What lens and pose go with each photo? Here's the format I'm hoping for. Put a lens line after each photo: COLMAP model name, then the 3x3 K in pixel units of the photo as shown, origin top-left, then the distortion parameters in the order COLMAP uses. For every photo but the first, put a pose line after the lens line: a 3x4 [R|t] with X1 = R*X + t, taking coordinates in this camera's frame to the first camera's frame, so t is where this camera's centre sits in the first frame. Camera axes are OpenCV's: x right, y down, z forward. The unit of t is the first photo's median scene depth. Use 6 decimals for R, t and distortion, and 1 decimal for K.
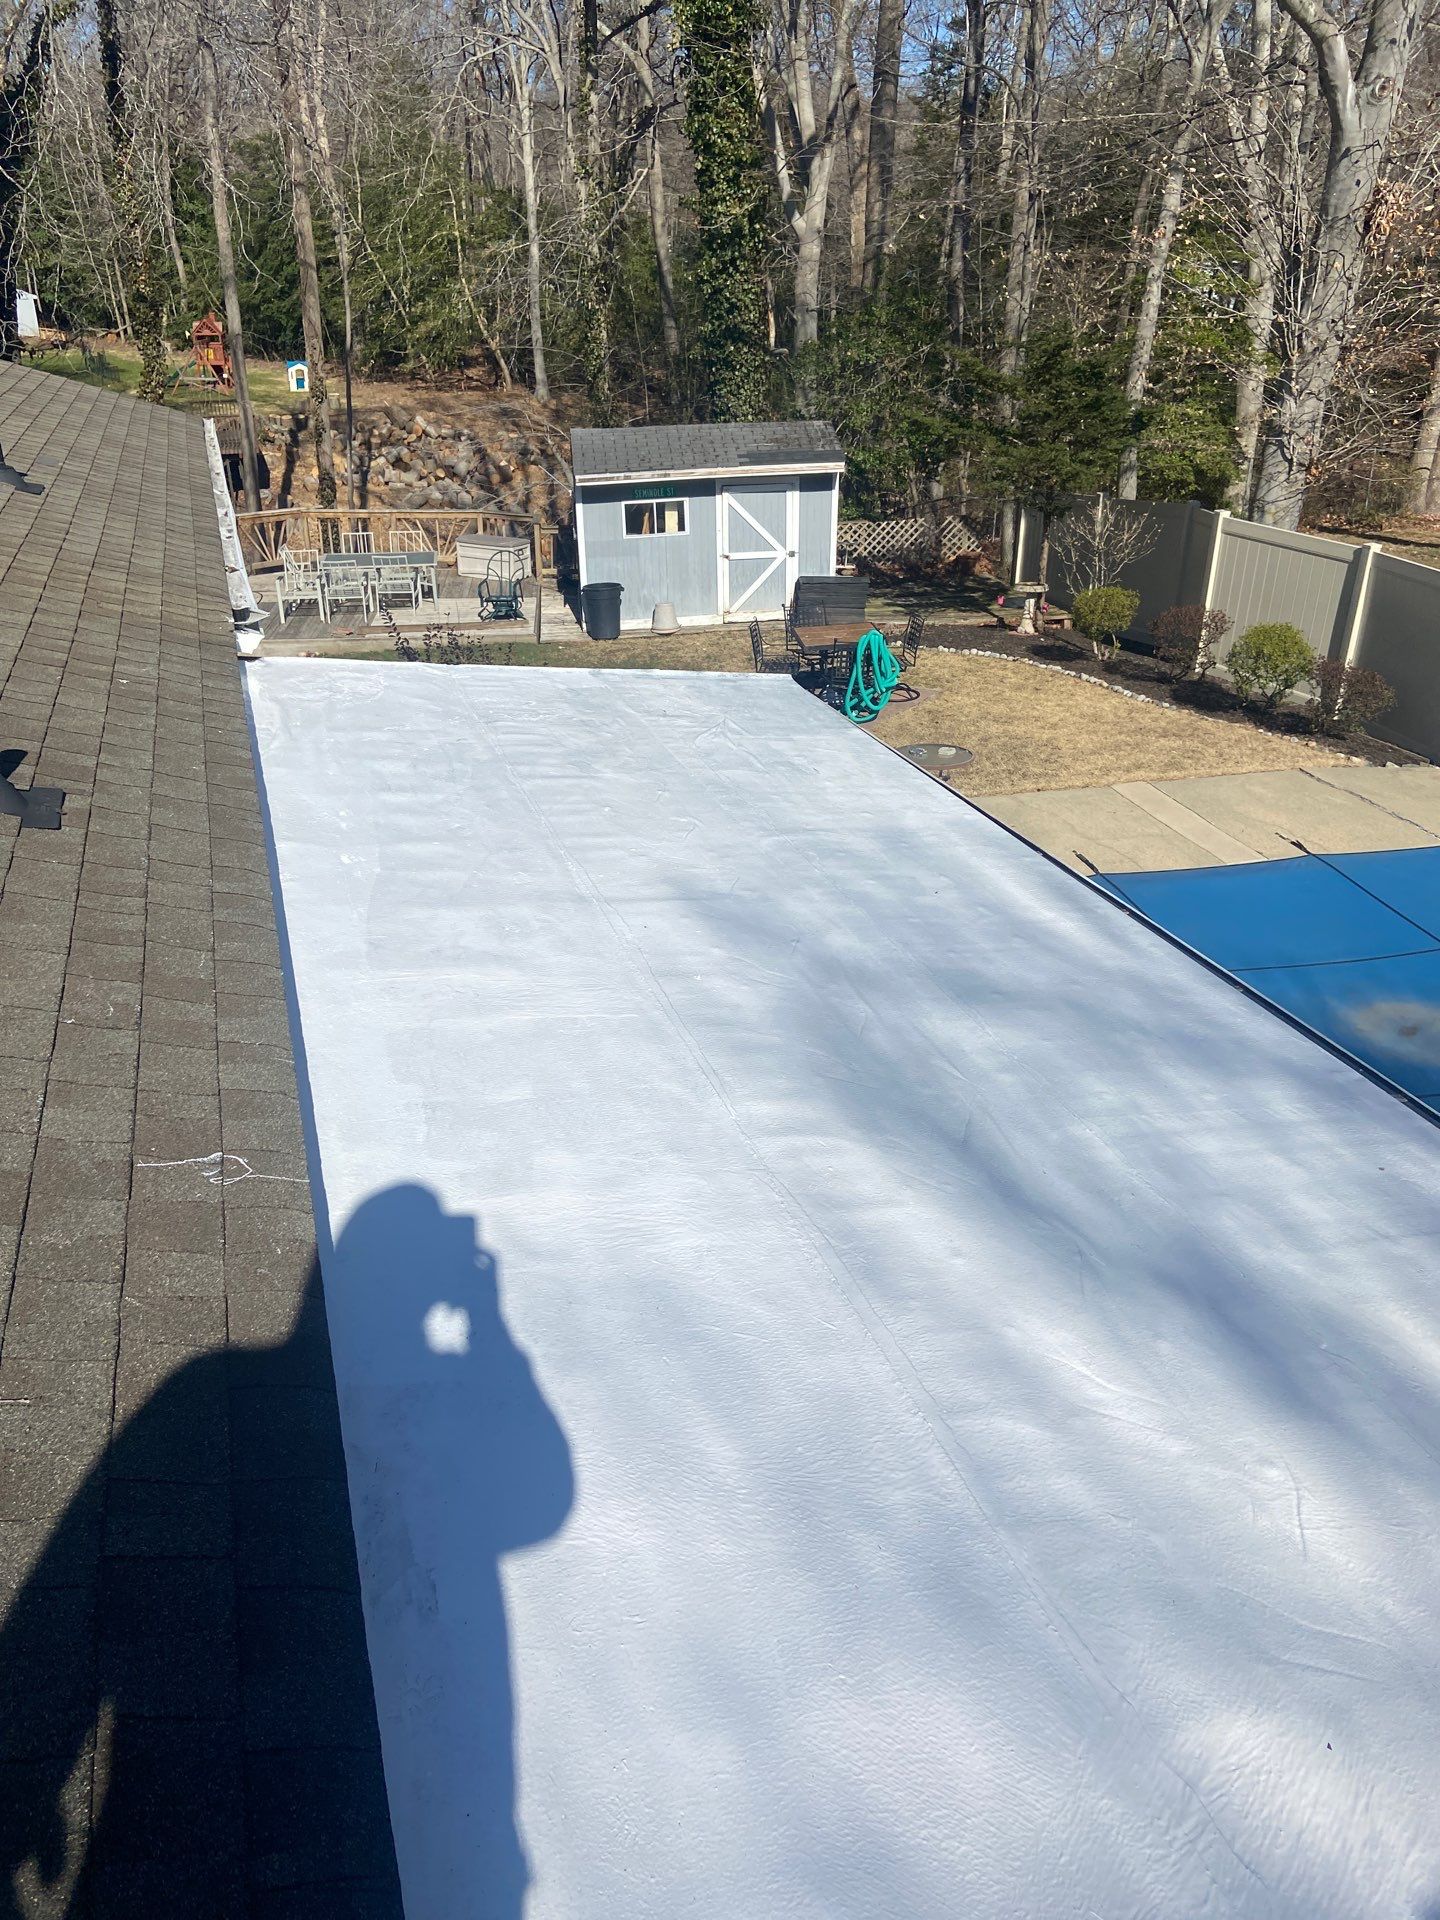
lens RADIAL K [[1427.7, 0, 683.7], [0, 1427.7, 950.6], [0, 0, 1]] dist [0.127607, -0.175902]
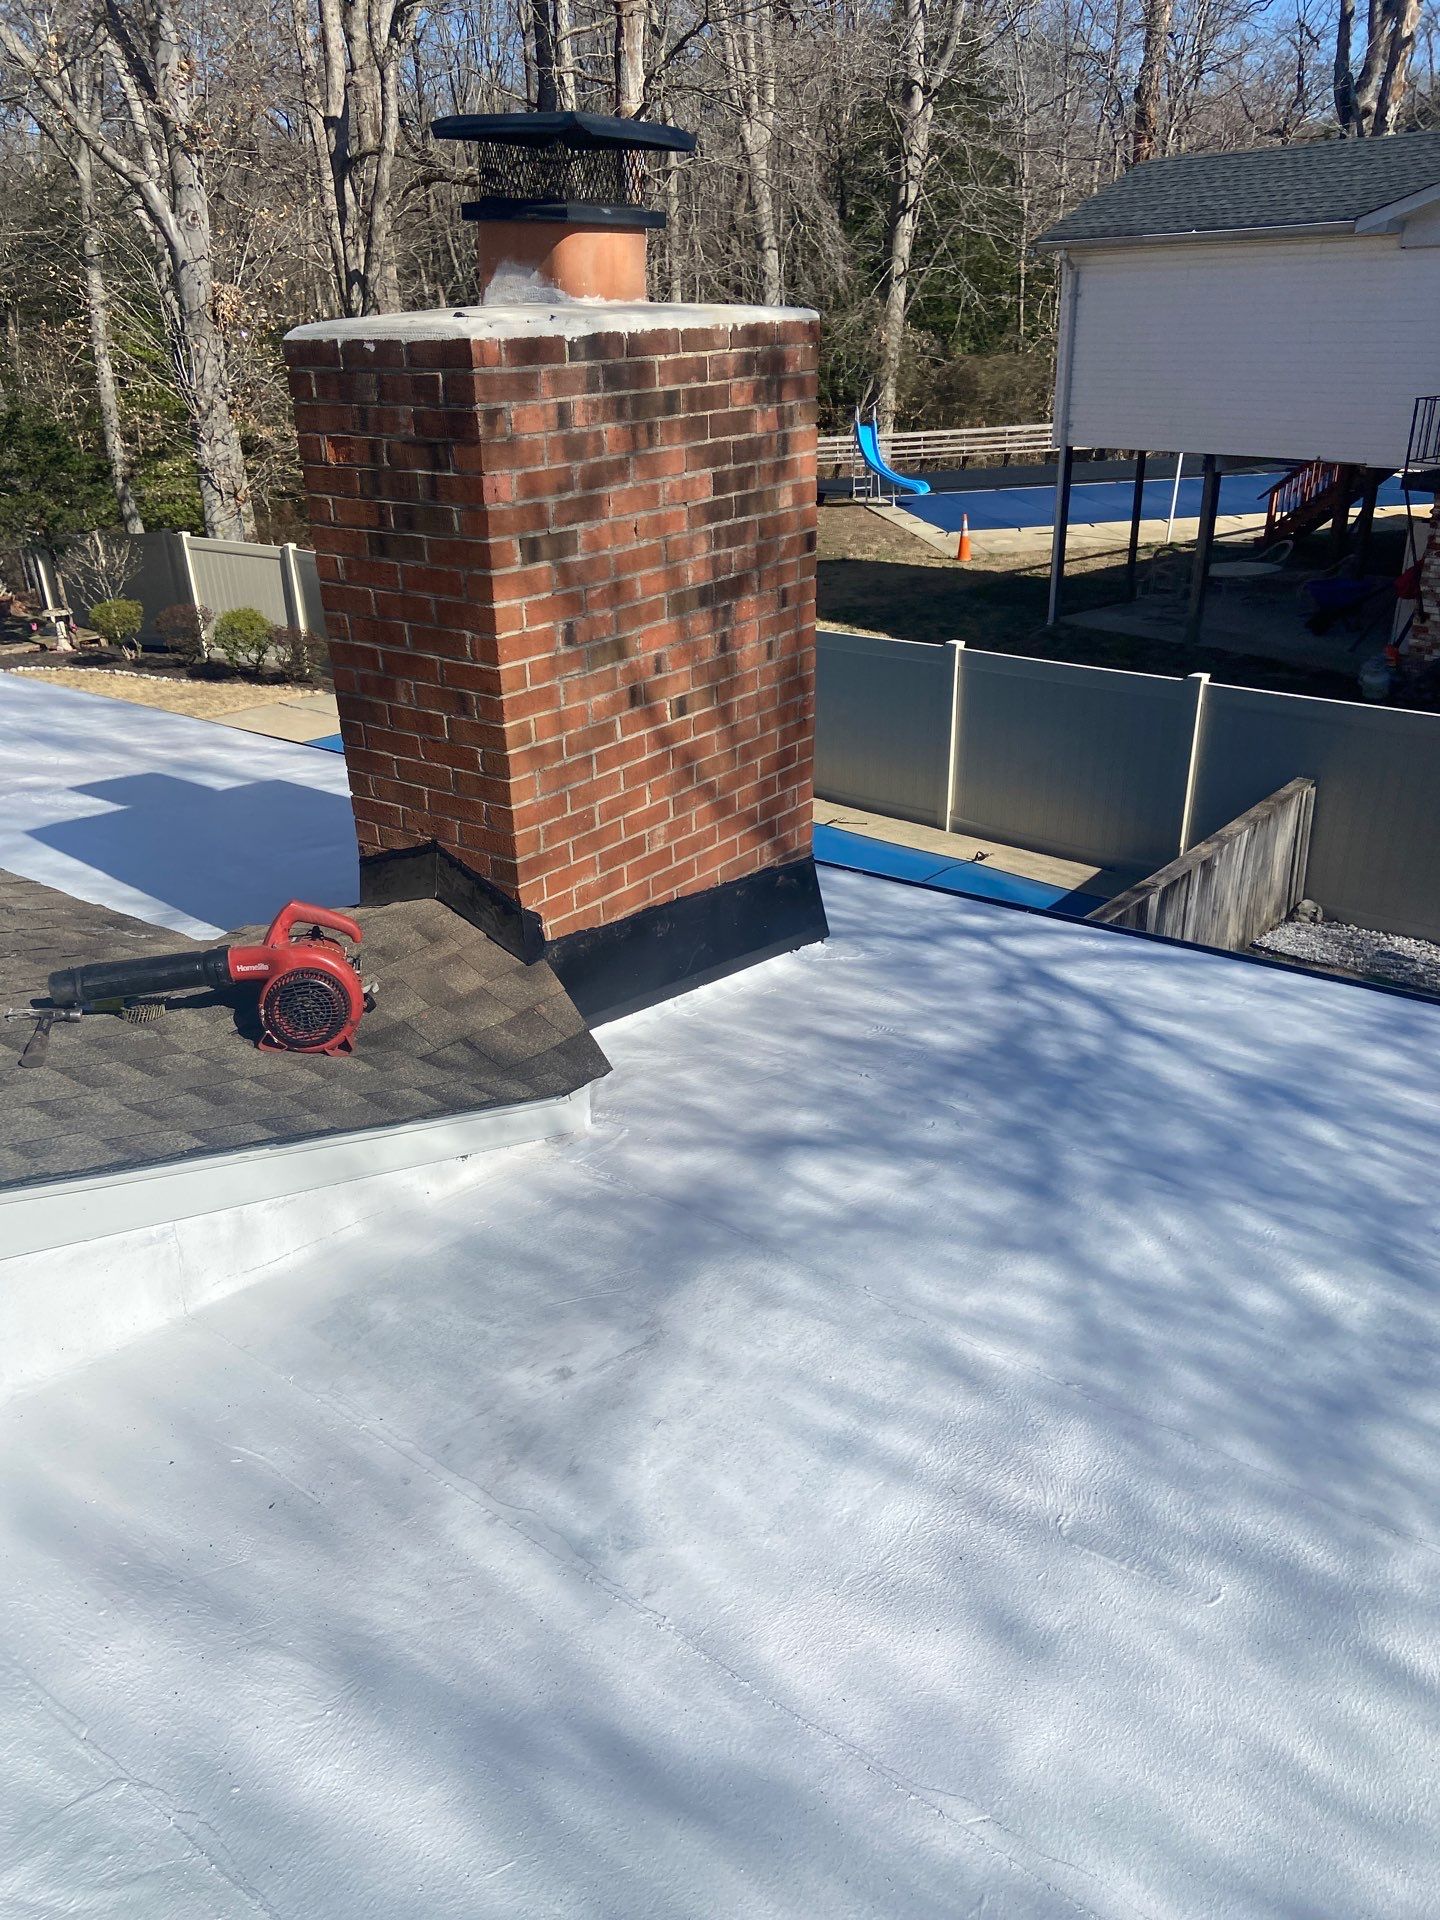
lens RADIAL K [[1427.7, 0, 683.7], [0, 1427.7, 950.6], [0, 0, 1]] dist [0.127607, -0.175902]
pose [[0.820109, -0.251491, 0.513979, -0.027021], [0.271459, 0.961722, 0.037431, 0.131316], [-0.503718, 0.108826, 0.856986, -0.302169]]
